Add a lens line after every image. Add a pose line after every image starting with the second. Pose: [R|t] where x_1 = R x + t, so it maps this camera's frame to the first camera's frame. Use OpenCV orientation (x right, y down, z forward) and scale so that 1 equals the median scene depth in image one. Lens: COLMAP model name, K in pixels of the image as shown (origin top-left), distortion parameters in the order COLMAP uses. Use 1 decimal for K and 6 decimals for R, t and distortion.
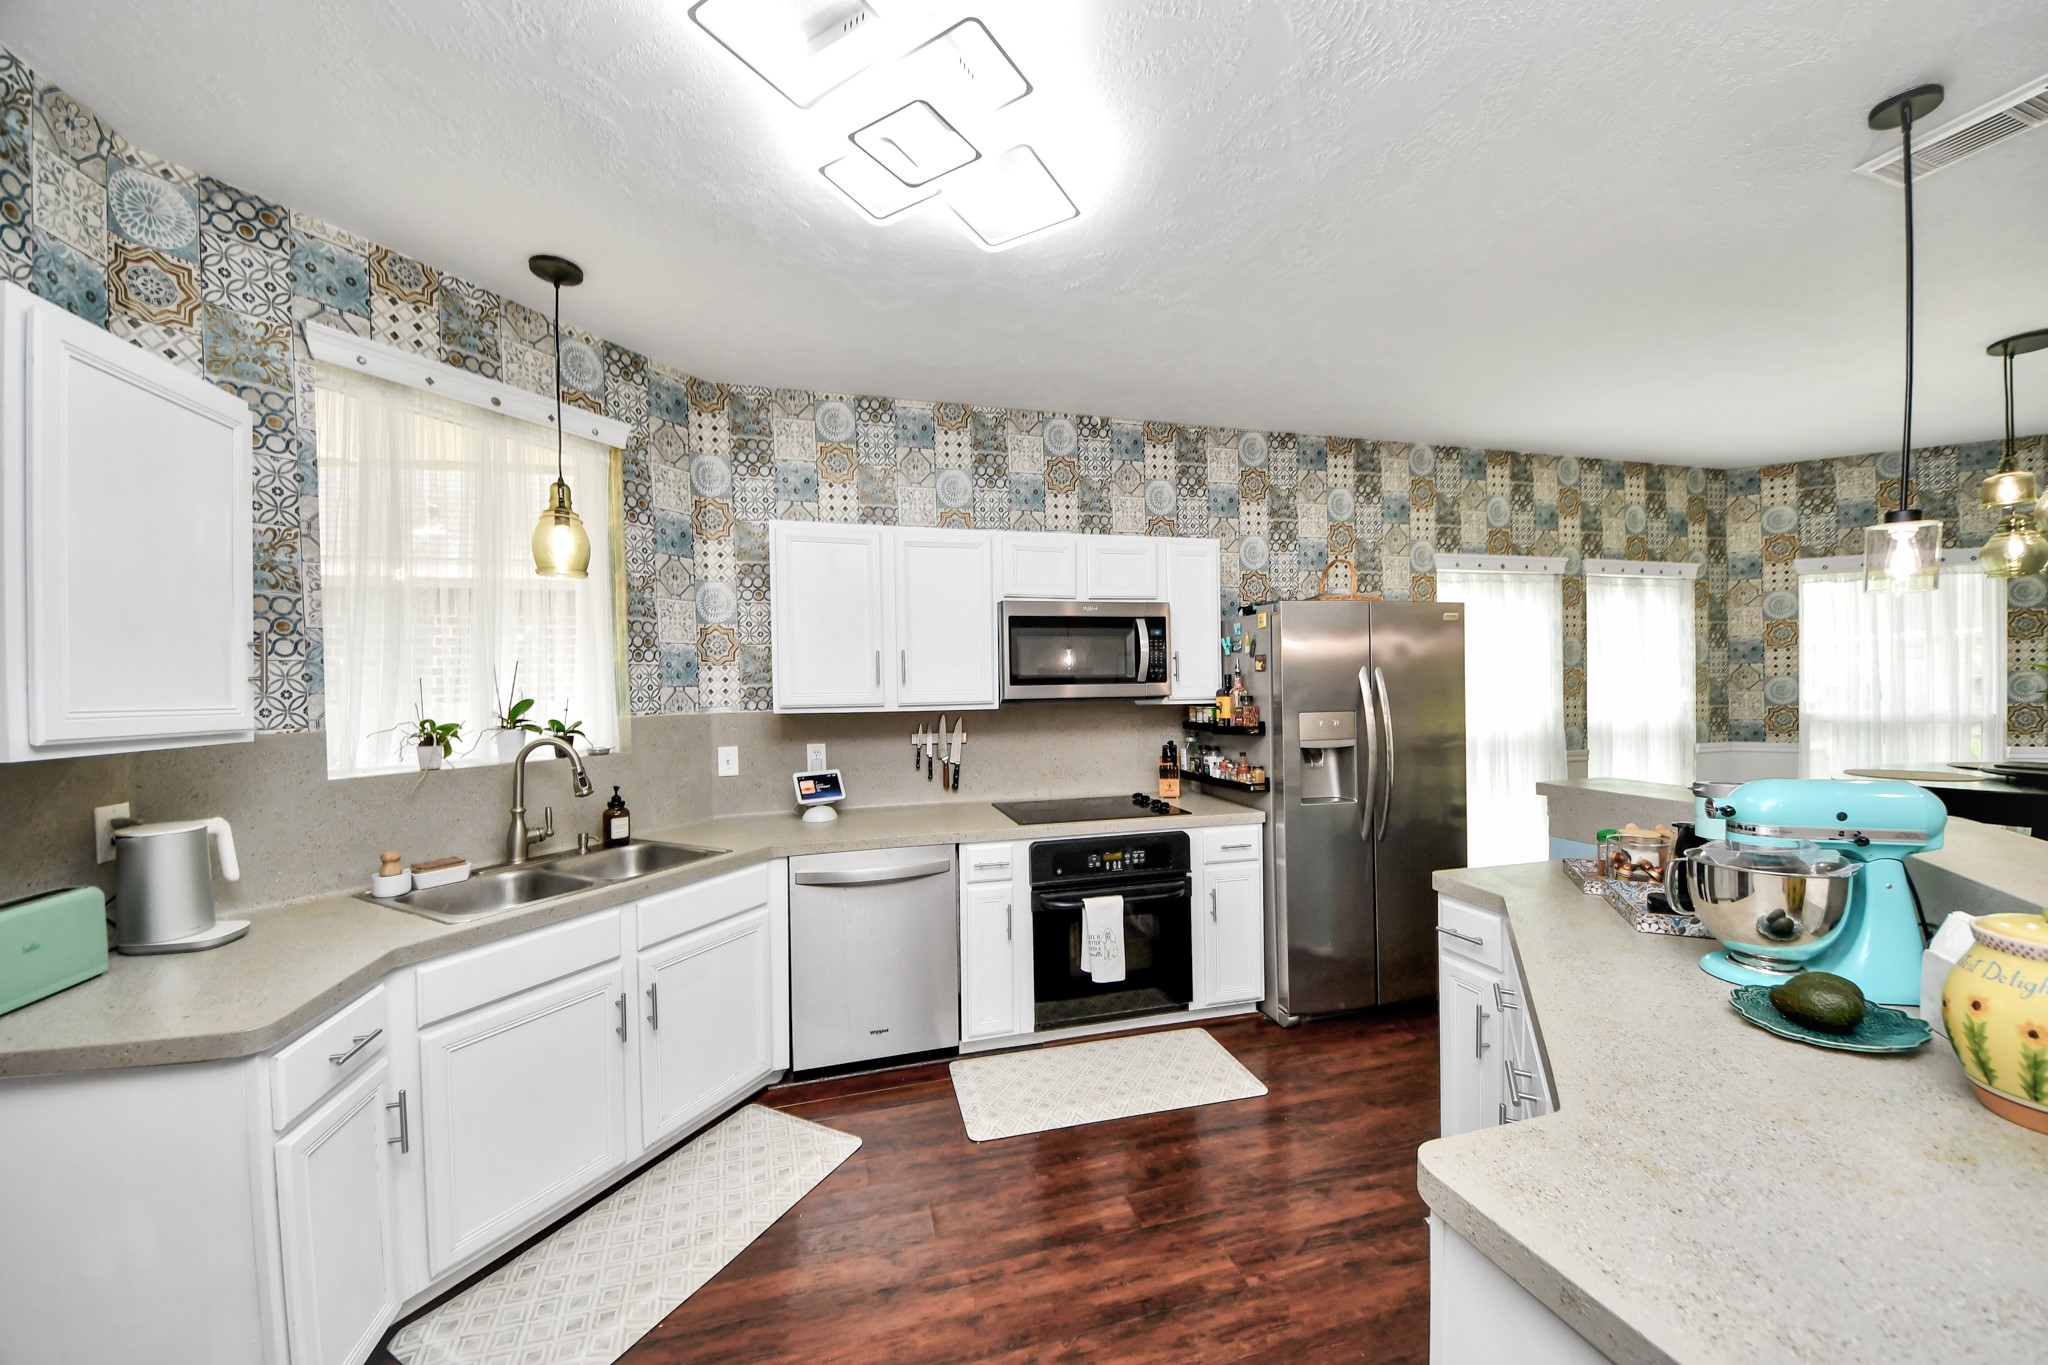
lens RADIAL K [[721.5, 0, 1024.1], [0, 721.5, 696.8], [0, 0, 1]] dist [0.022926, -0.016884]
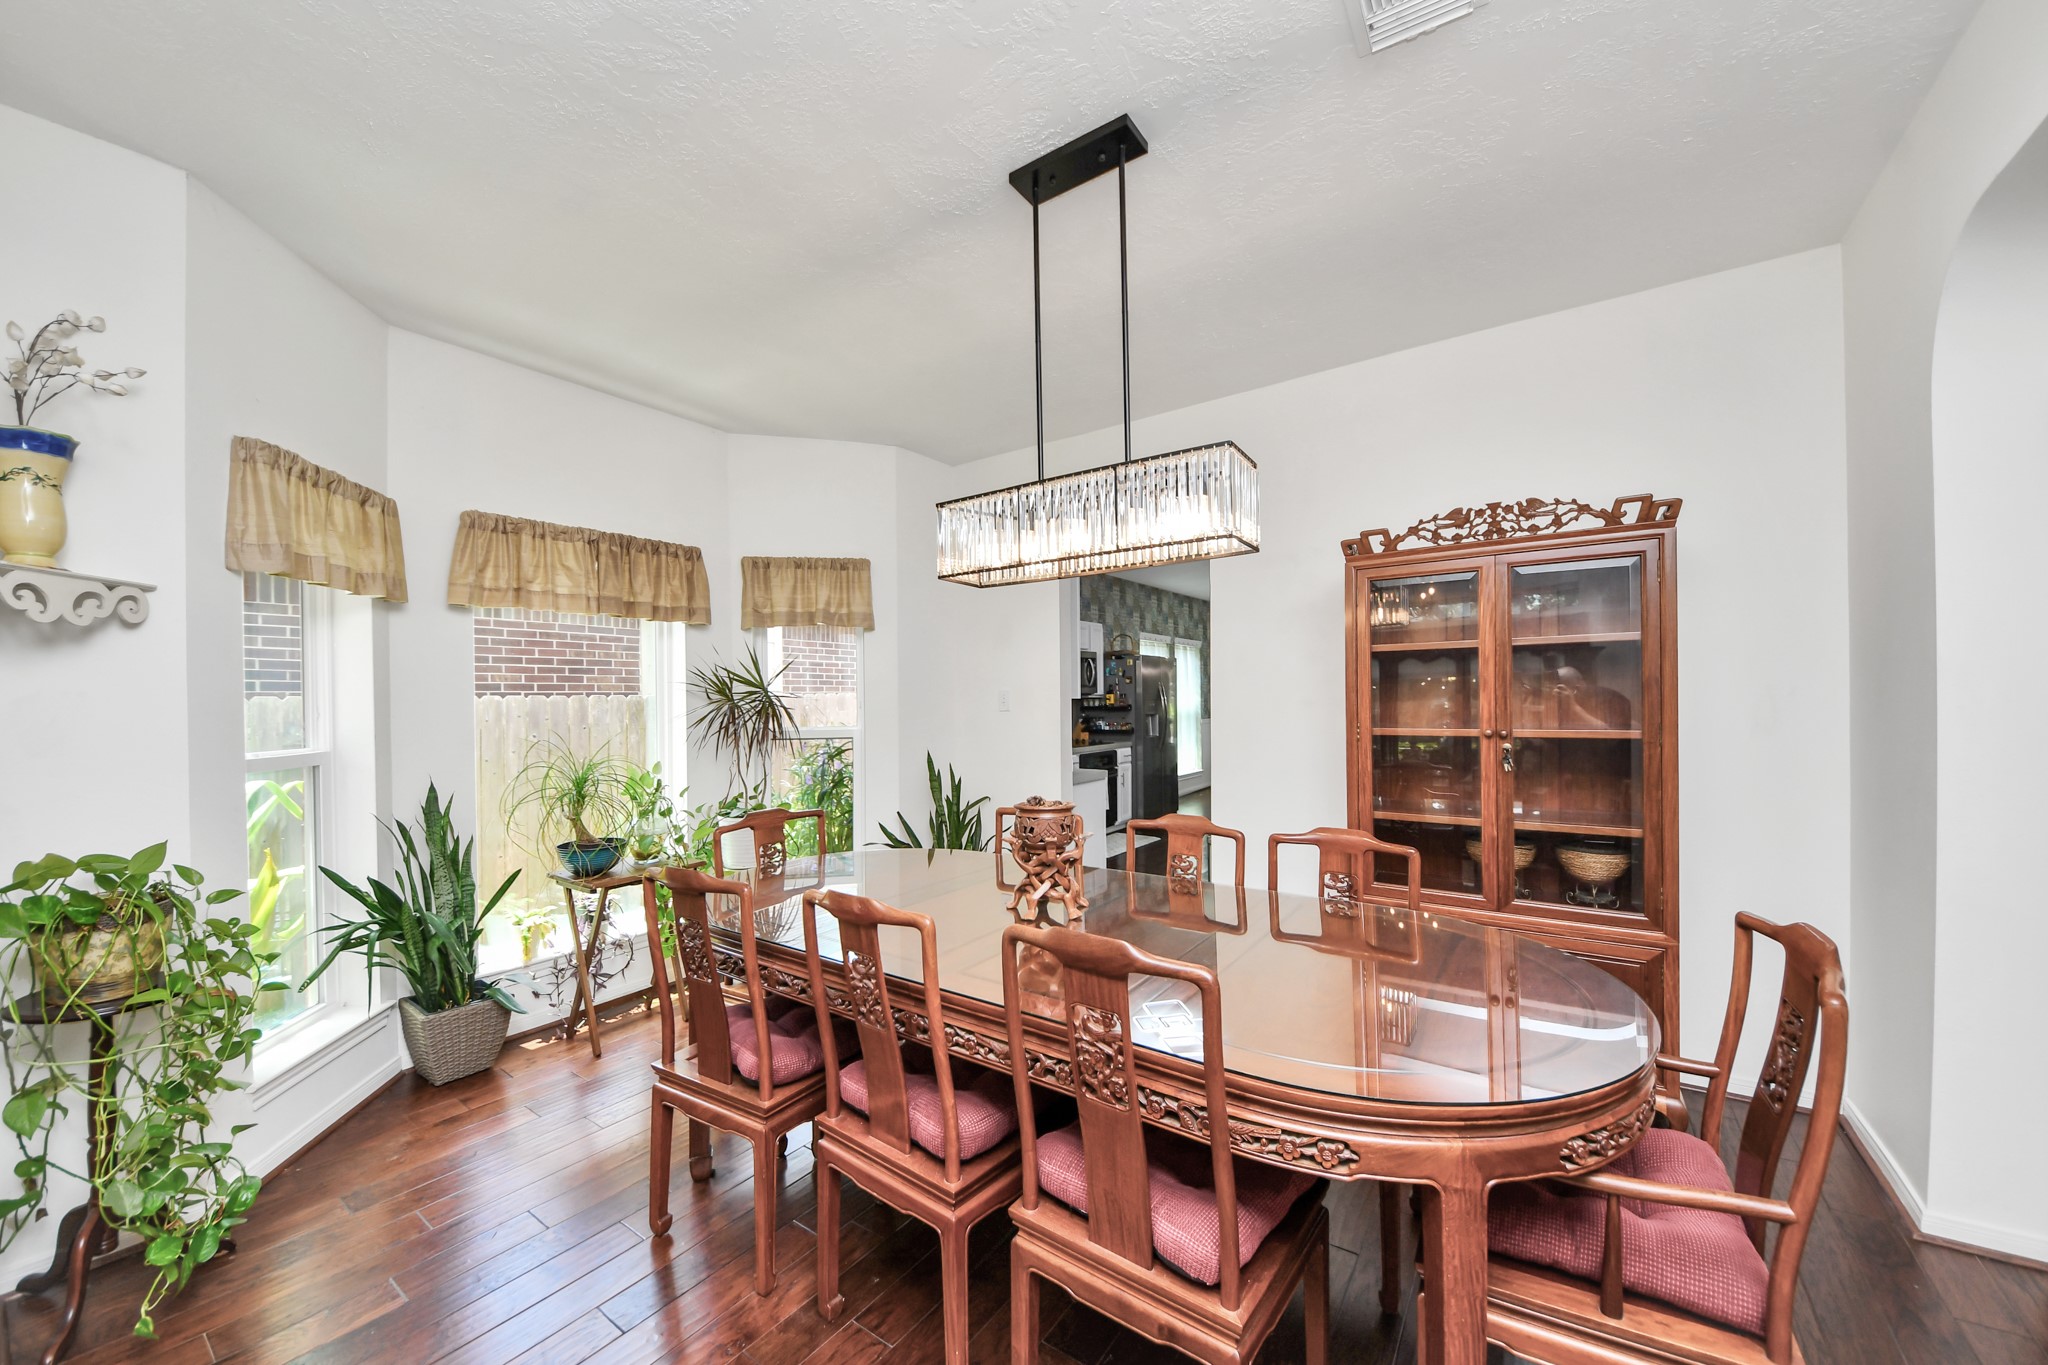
lens RADIAL K [[754.2, 0, 1025.0], [0, 754.2, 702.1], [0, 0, 1]] dist [0.013892, -0.012318]
pose [[0.772403, 0.008140, 0.635081, -1.512499], [0.005158, 0.999804, -0.019088, 0.070775], [-0.635112, 0.018020, 0.772210, -0.708797]]
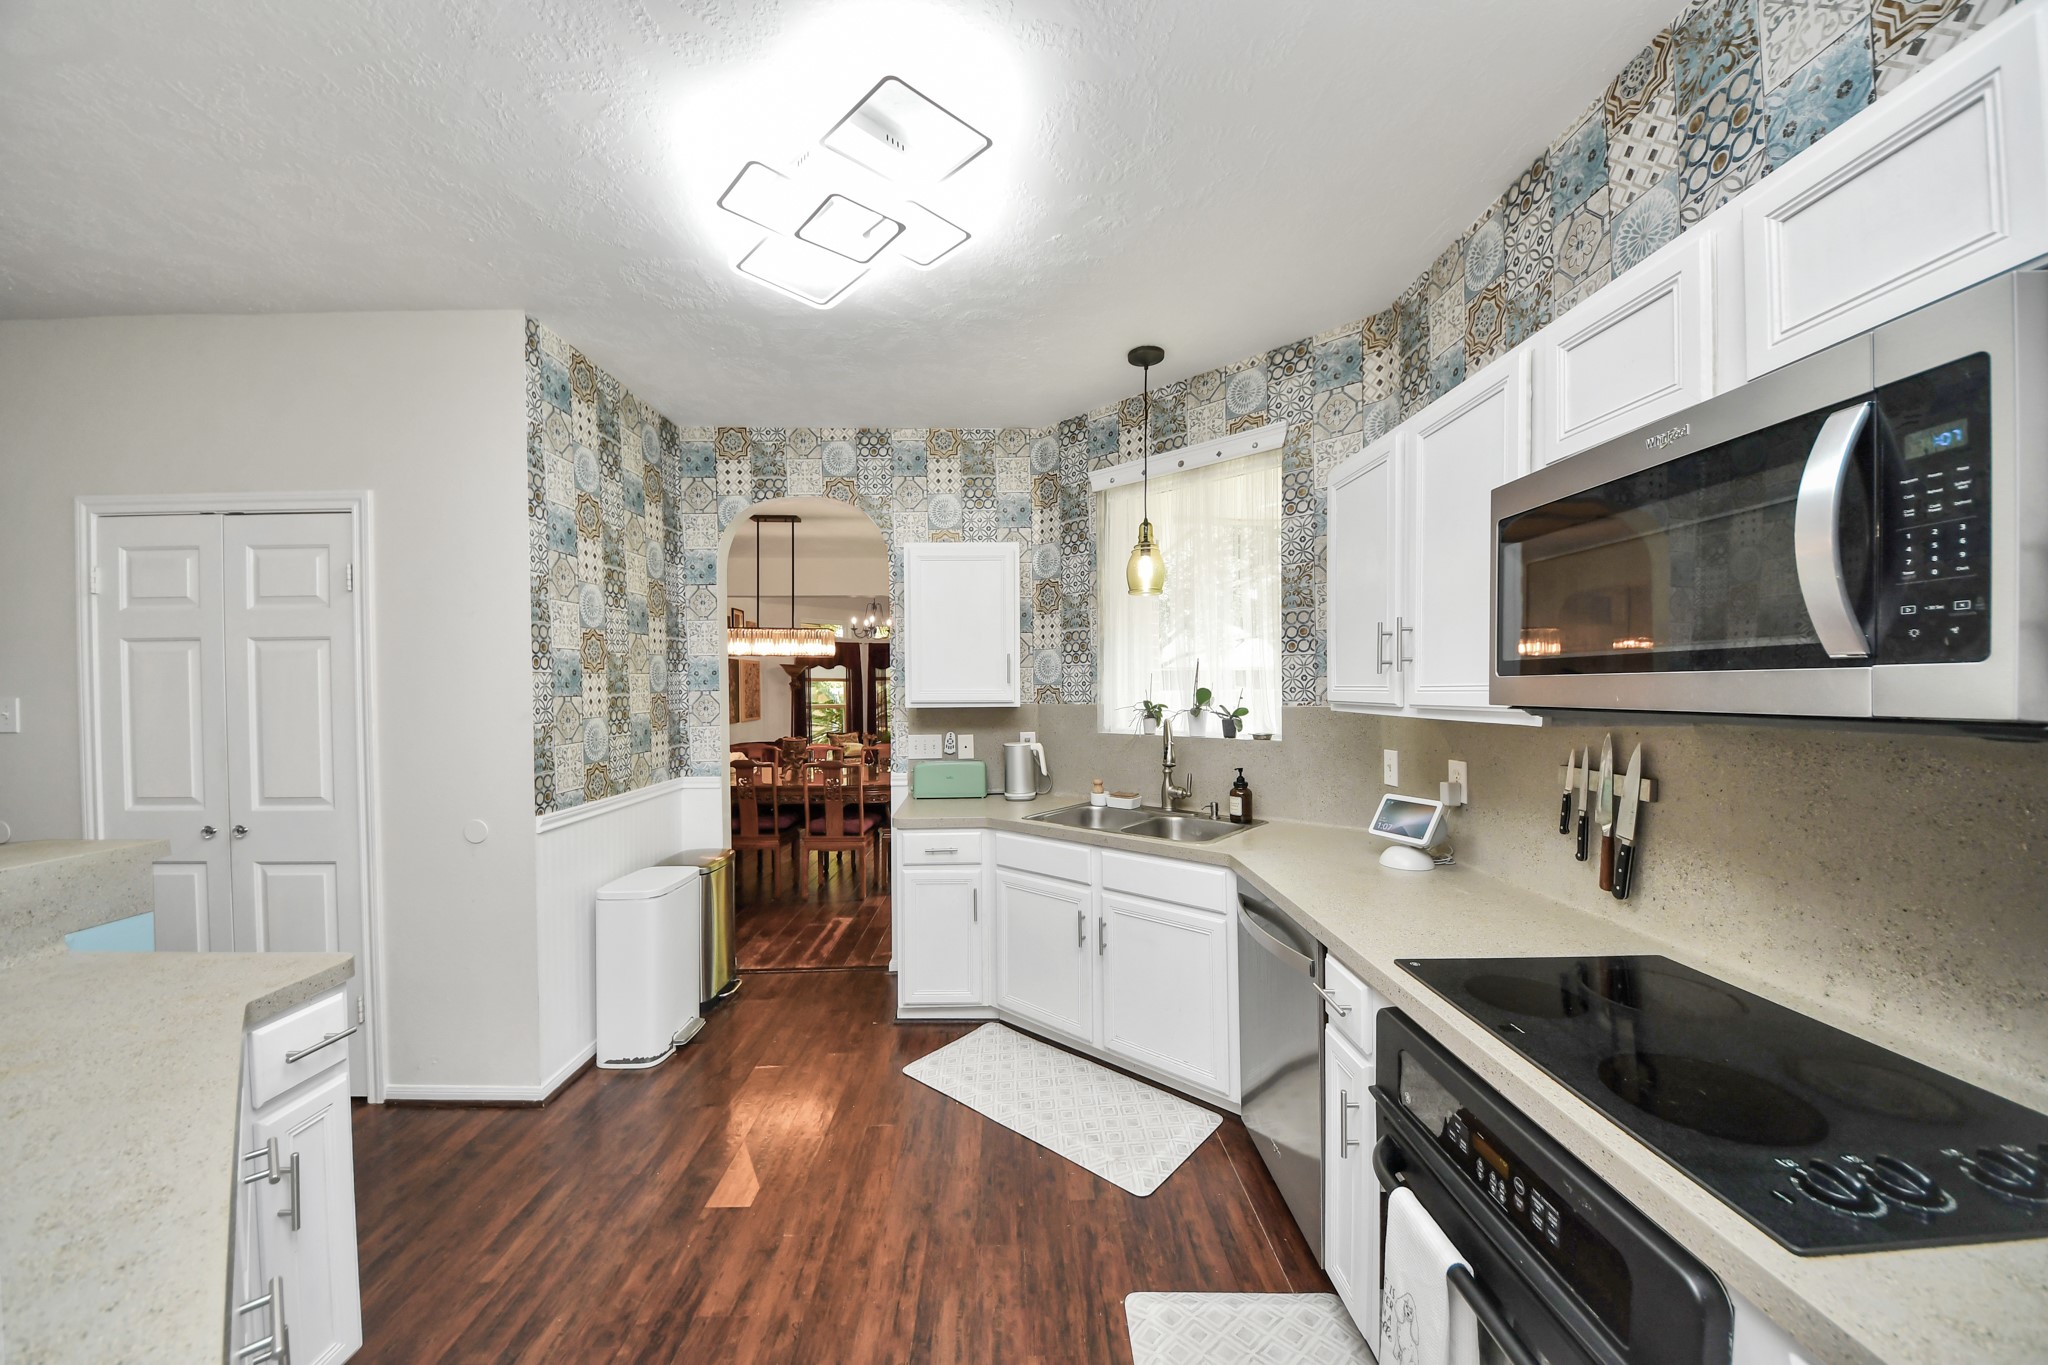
lens RADIAL K [[721.5, 0, 1024.1], [0, 721.5, 696.8], [0, 0, 1]] dist [0.022926, -0.016884]
pose [[-0.254796, 0.032113, -0.966461, 0.500113], [0.002855, 0.999469, 0.032457, -0.018887], [0.966991, 0.005511, -0.254752, 0.833154]]
